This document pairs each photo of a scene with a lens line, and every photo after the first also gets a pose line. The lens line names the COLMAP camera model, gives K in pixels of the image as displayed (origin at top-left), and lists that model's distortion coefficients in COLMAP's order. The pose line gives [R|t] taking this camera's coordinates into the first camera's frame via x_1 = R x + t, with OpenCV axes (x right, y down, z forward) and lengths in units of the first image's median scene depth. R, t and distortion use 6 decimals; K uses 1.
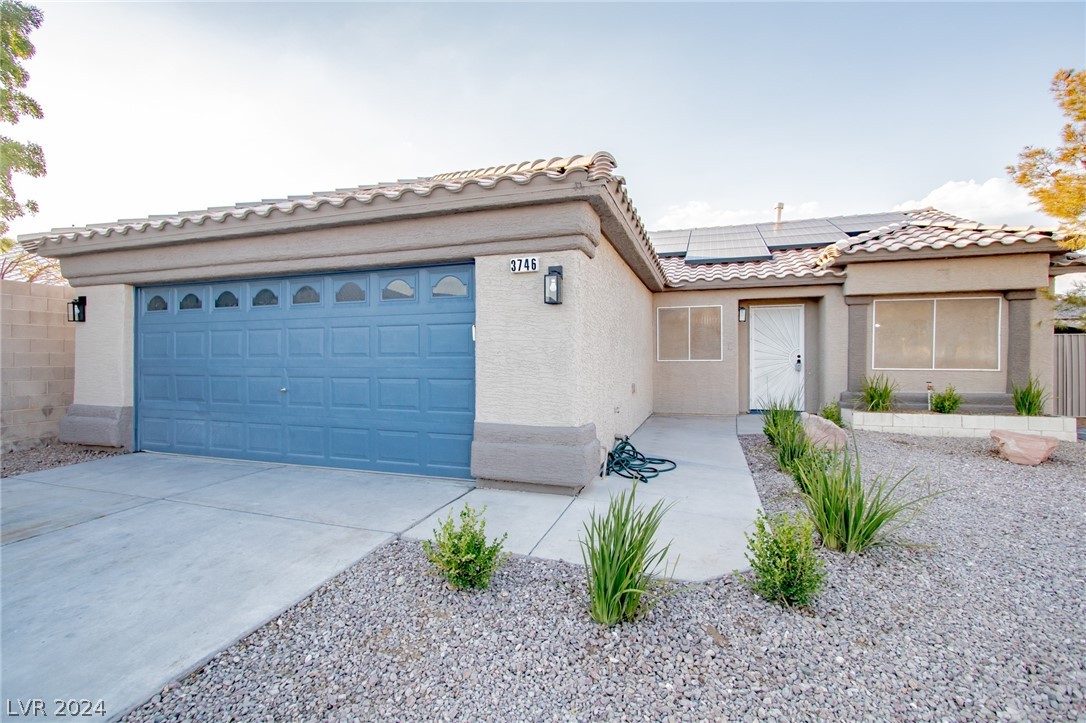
lens RADIAL K [[501.2, 0, 528.9], [0, 501.2, 351.7], [0, 0, 1]] dist [-0.011854, 0.000117]
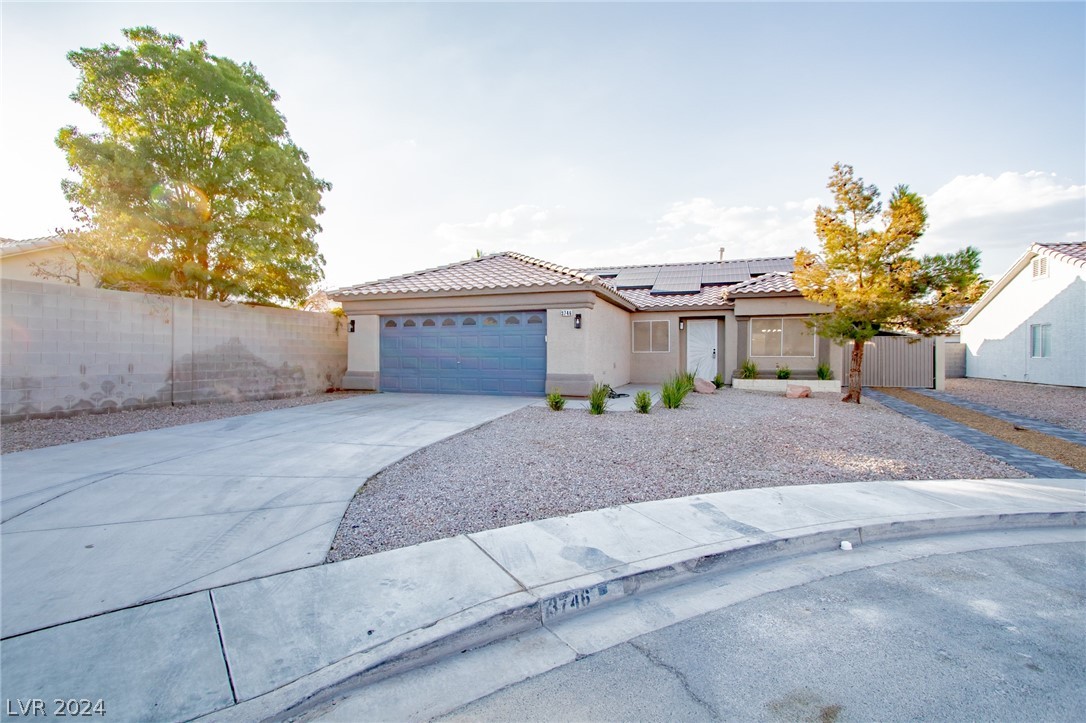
lens RADIAL K [[501.2, 0, 528.9], [0, 501.2, 351.7], [0, 0, 1]] dist [-0.011854, 0.000117]
pose [[0.999878, 0.001452, -0.015576, -0.084597], [-0.001326, 0.999966, 0.008096, 0.004039], [0.015587, -0.008075, 0.999846, -0.836209]]
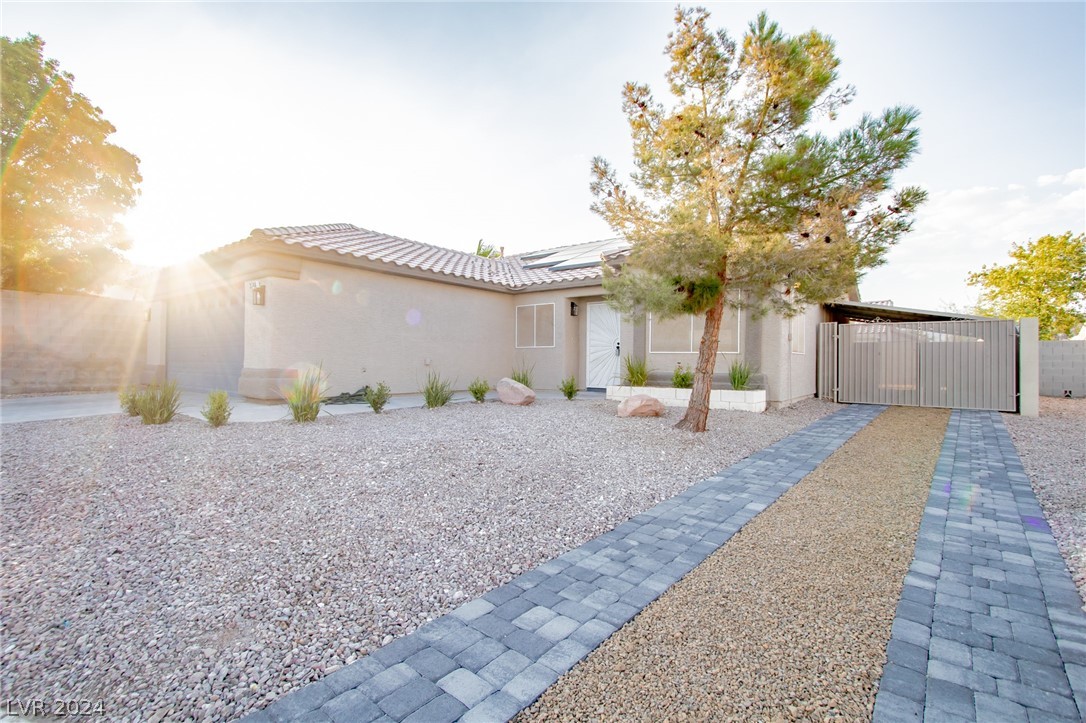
lens RADIAL K [[501.2, 0, 528.9], [0, 501.2, 351.7], [0, 0, 1]] dist [-0.011854, 0.000117]
pose [[0.941956, 0.004238, -0.335709, 0.835540], [-0.008032, 0.999919, -0.009915, 0.048245], [0.335640, 0.012036, 0.941913, -0.227689]]
